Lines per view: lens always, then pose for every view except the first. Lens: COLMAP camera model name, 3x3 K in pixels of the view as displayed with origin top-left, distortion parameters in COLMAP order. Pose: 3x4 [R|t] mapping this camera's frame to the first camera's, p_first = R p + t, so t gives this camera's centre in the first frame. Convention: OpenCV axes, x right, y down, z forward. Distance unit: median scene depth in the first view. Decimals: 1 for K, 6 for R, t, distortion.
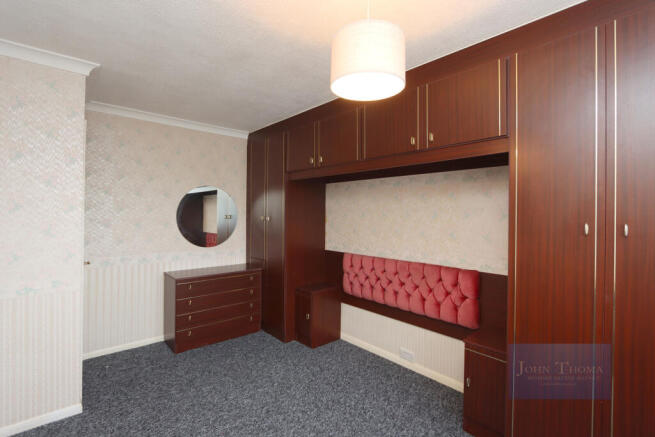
lens RADIAL K [[303.2, 0, 331.8], [0, 303.2, 219.0], [0, 0, 1]] dist [-0.002873, -0.000078]
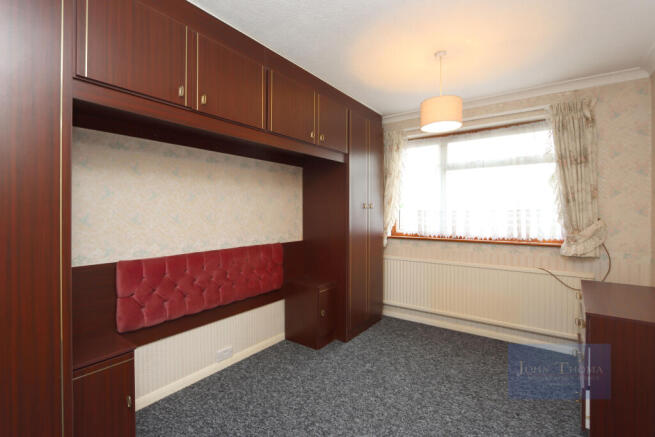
lens RADIAL K [[303.2, 0, 329.8], [0, 303.2, 217.4], [0, 0, 1]] dist [-0.002873, -0.000078]
pose [[-0.216667, -0.042848, 0.975305, -0.717268], [-0.009766, 0.999081, 0.041723, 0.006789], [-0.976197, -0.000485, -0.216887, 0.947479]]
